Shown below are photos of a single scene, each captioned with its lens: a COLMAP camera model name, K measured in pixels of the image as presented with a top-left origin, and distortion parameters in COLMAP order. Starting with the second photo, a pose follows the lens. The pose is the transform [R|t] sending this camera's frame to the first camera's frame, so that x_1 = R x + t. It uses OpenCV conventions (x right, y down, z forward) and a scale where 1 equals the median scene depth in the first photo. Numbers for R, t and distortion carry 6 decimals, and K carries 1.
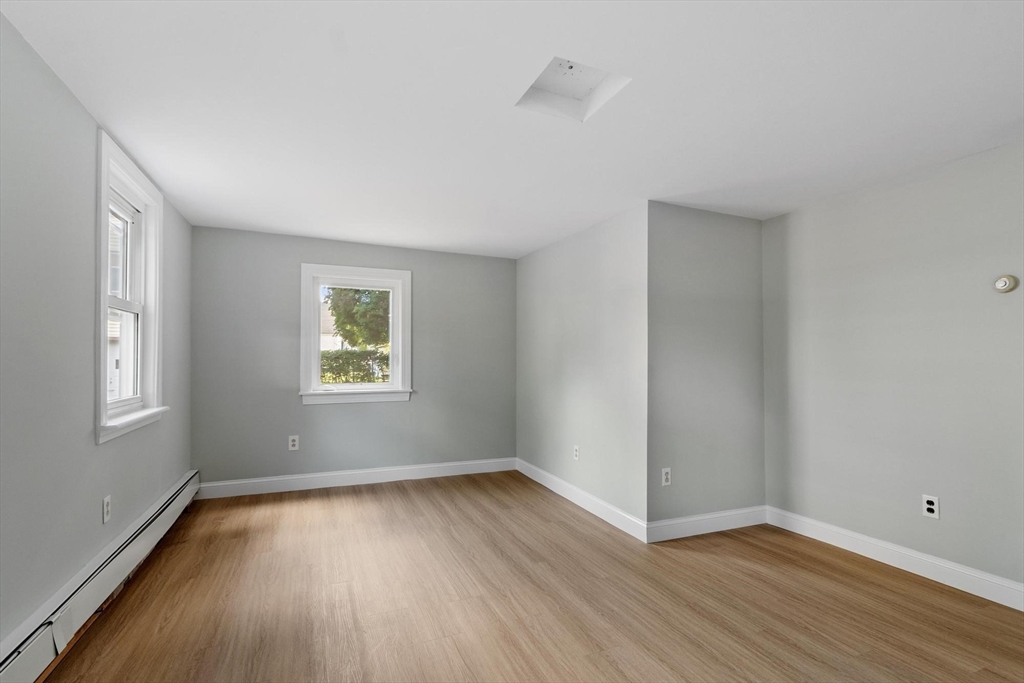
lens RADIAL K [[461.5, 0, 487.7], [0, 461.5, 354.1], [0, 0, 1]] dist [0.004004, -0.000831]
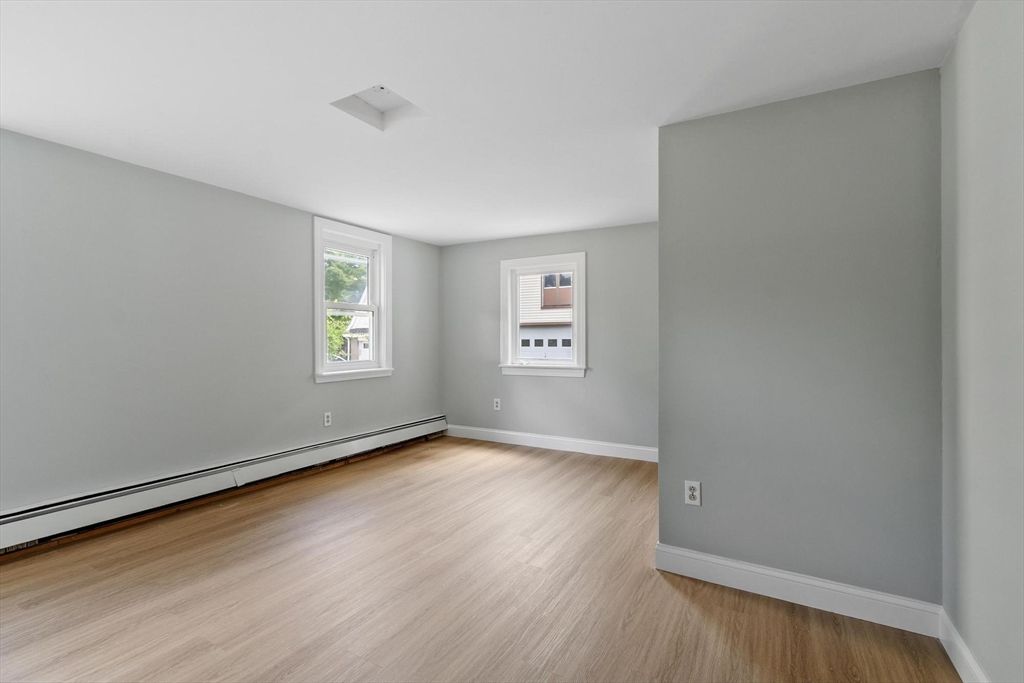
lens RADIAL K [[461.5, 0, 482.2], [0, 461.5, 341.4], [0, 0, 1]] dist [0.004004, -0.000831]
pose [[0.600982, -0.002901, -0.799257, 0.561244], [0.015074, 0.999857, 0.007705, 0.009802], [0.799121, -0.016679, 0.600939, 0.211609]]
